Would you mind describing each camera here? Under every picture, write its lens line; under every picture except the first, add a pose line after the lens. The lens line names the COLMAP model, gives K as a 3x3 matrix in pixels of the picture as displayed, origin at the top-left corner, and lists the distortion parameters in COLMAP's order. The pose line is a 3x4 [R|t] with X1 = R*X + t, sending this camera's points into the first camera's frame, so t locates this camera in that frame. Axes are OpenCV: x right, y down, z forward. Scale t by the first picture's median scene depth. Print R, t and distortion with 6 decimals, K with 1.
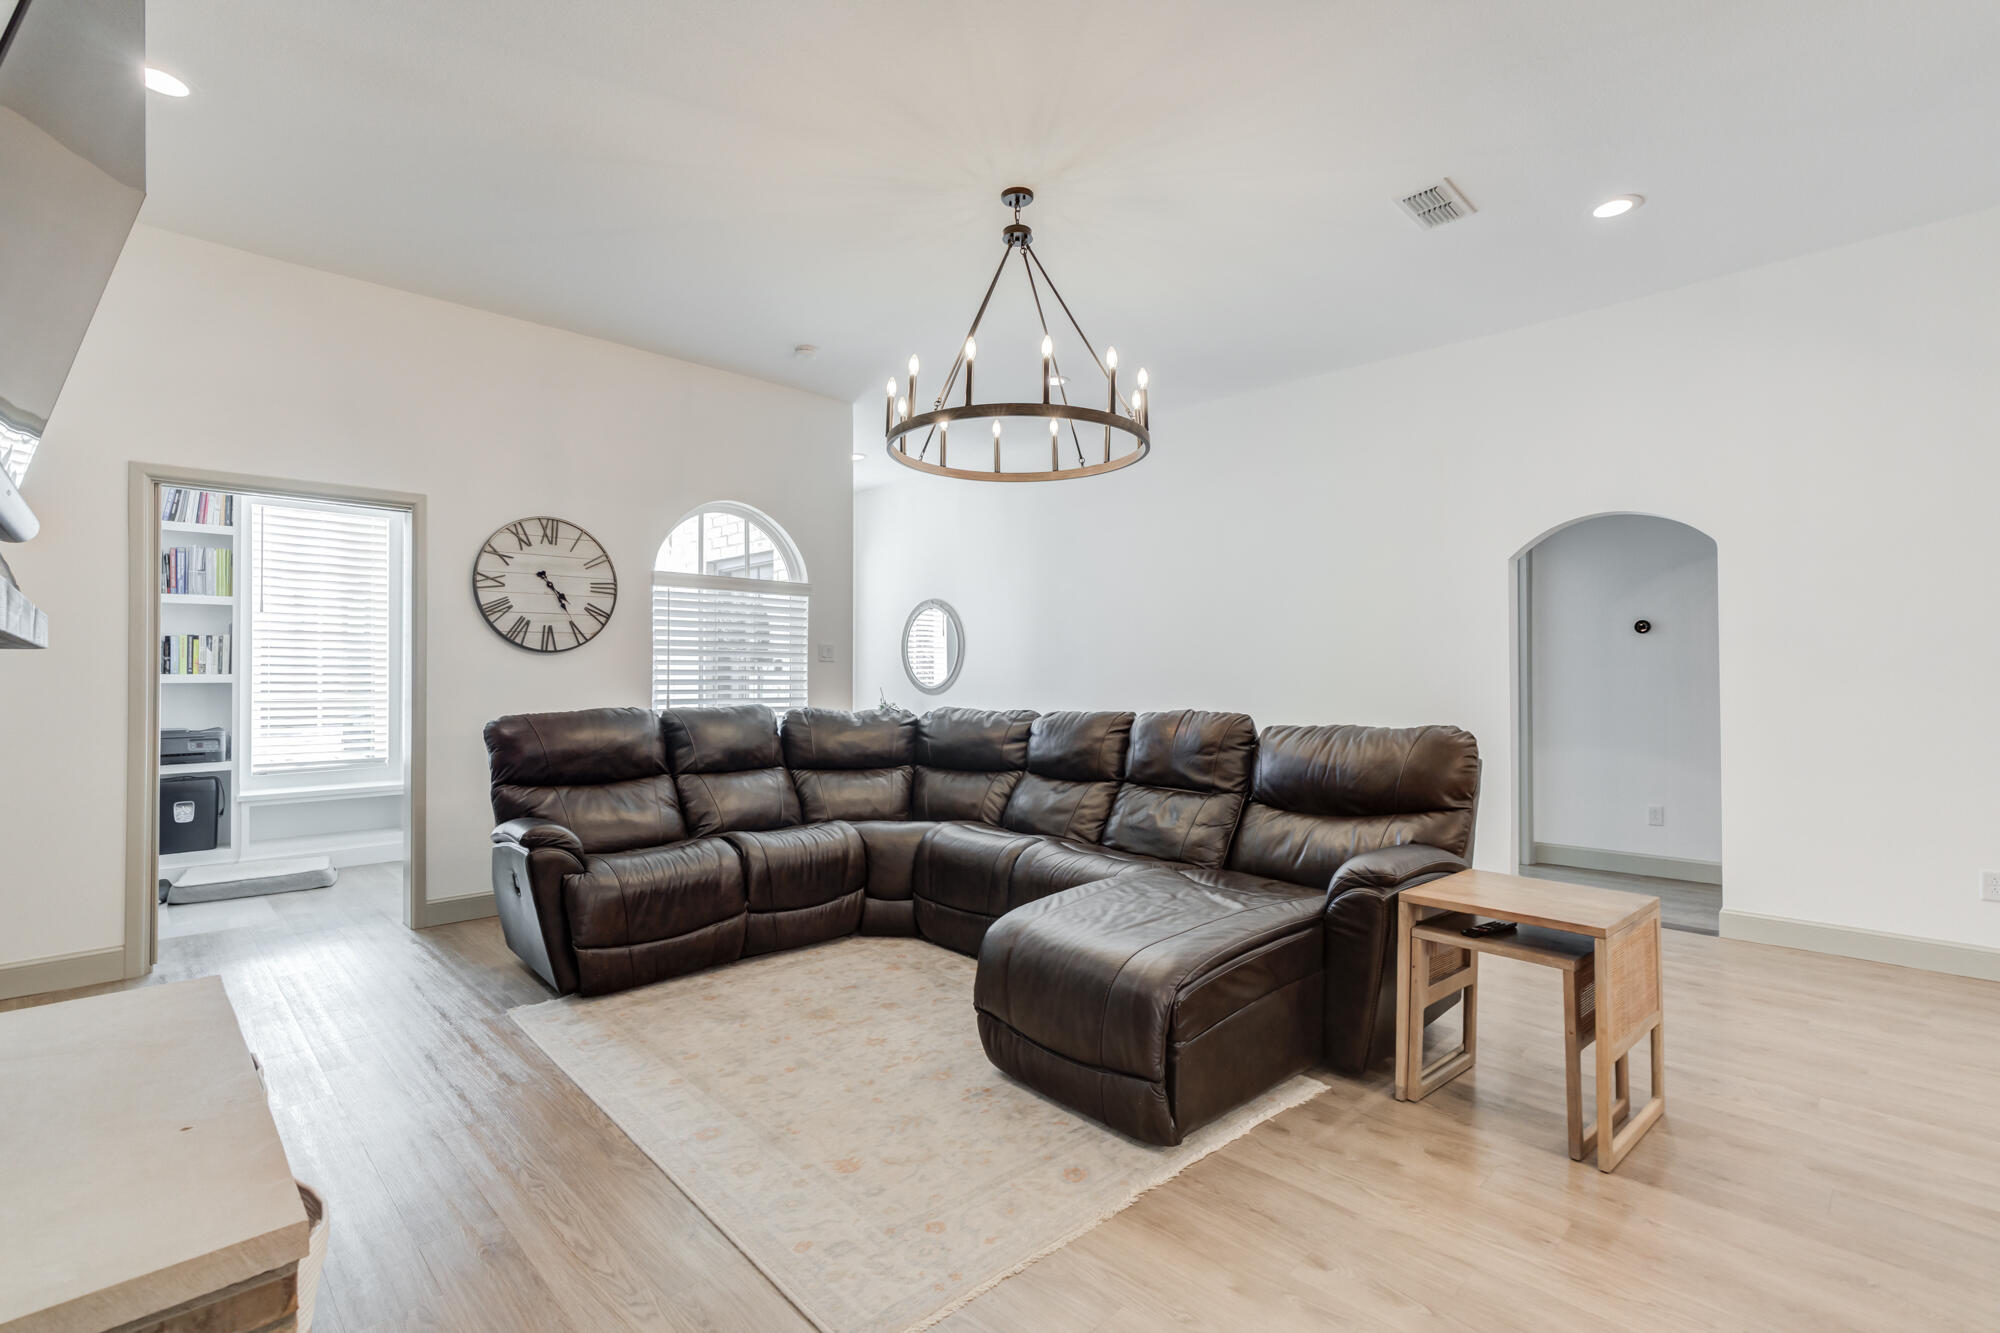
lens RADIAL K [[917.5, 0, 997.0], [0, 917.5, 672.3], [0, 0, 1]] dist [-0.004298, 0.015716]
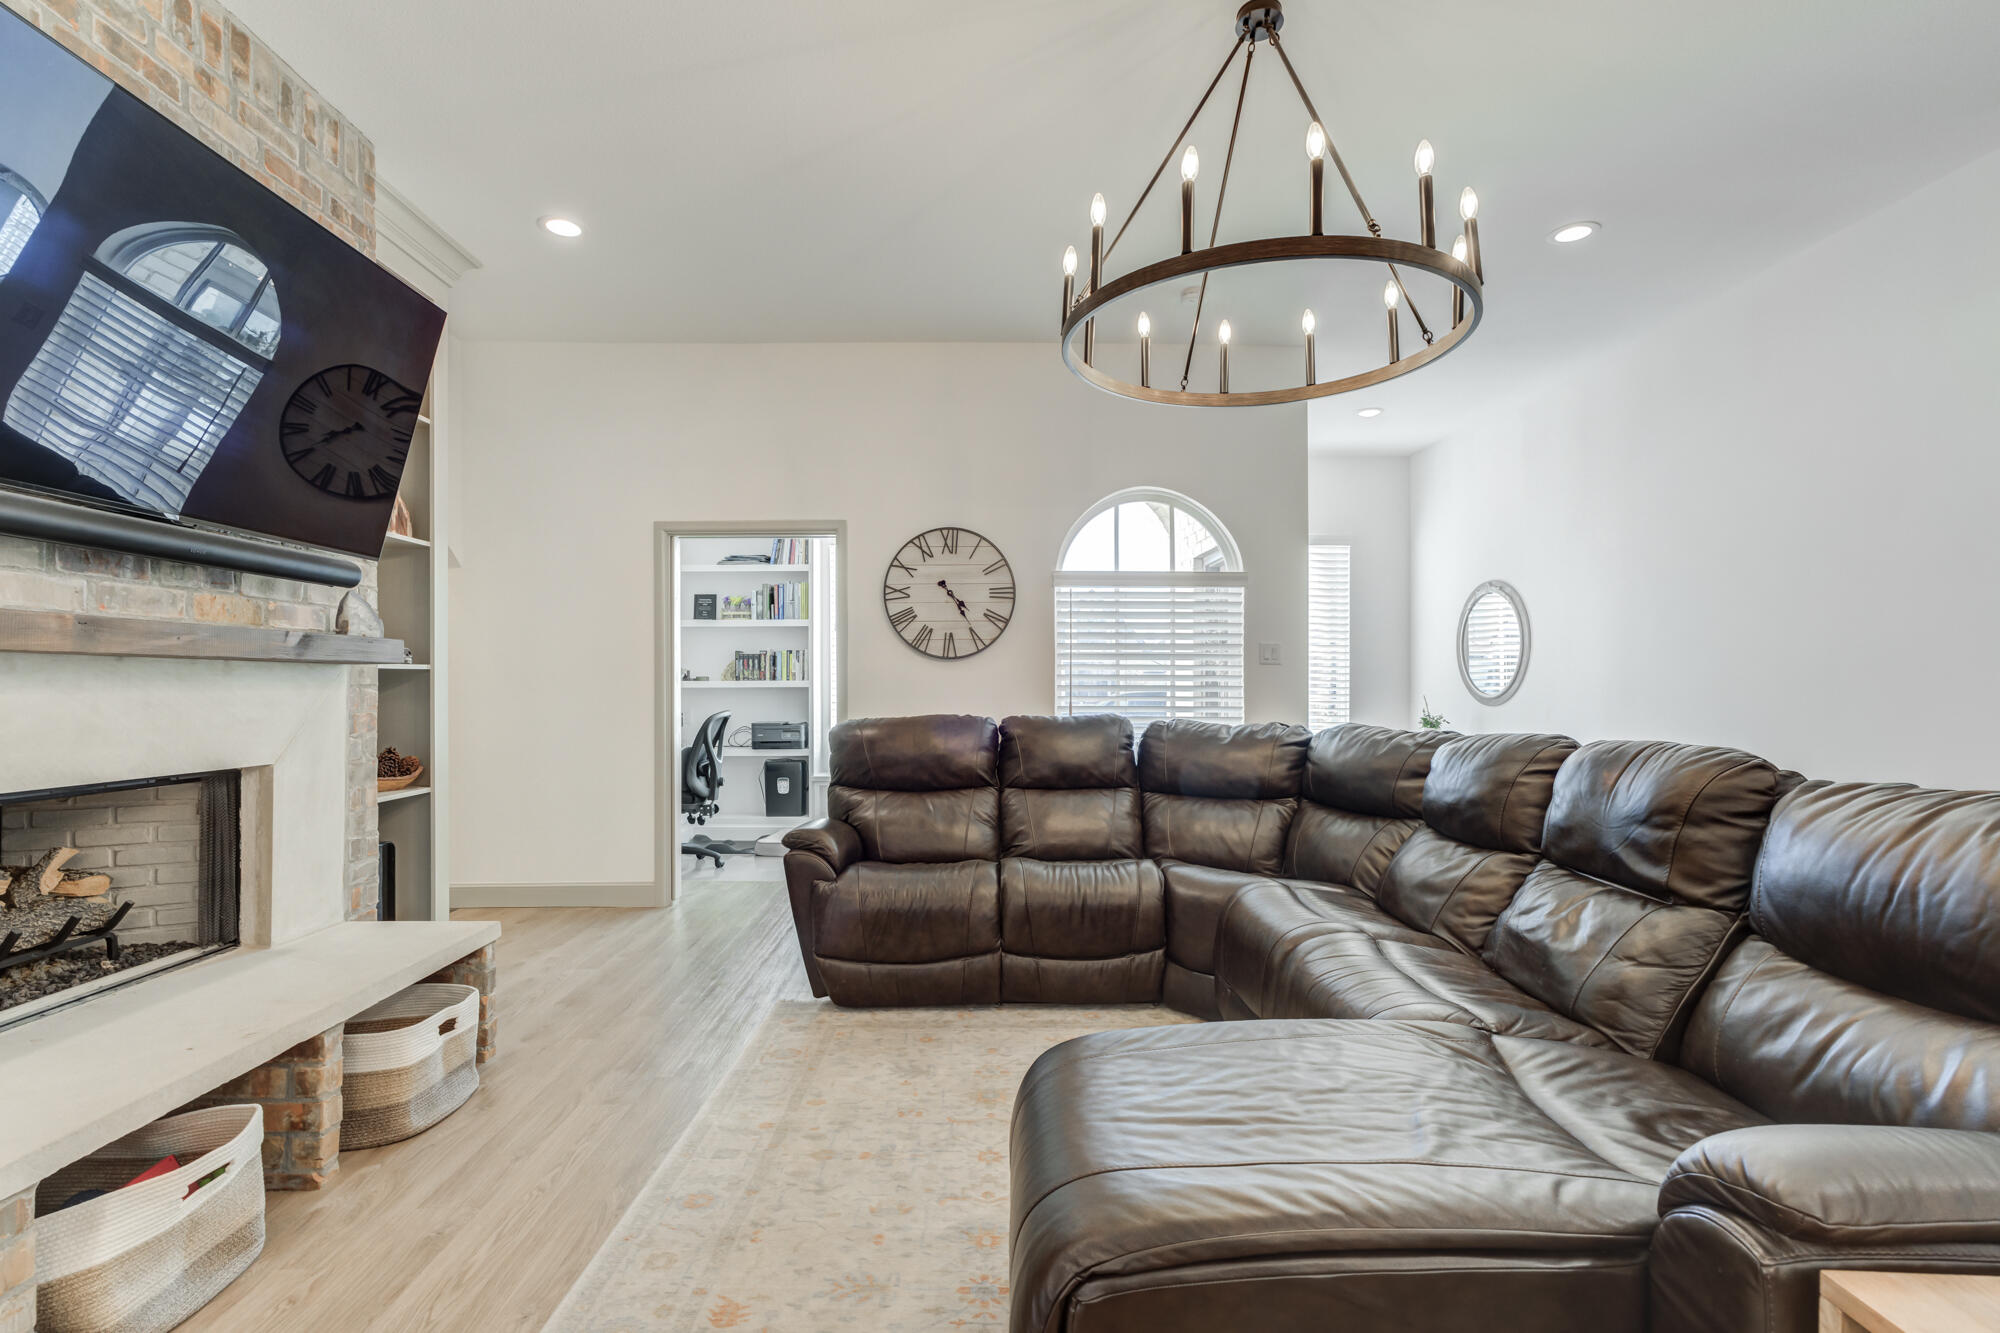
lens RADIAL K [[916.1, 0, 996.1], [0, 916.1, 683.7], [0, 0, 1]] dist [-0.018662, 0.018162]
pose [[0.731424, 0.000168, -0.681923, 0.261223], [0.003970, 0.999982, 0.004505, 0.001901], [0.681912, -0.006002, 0.731410, 0.296525]]
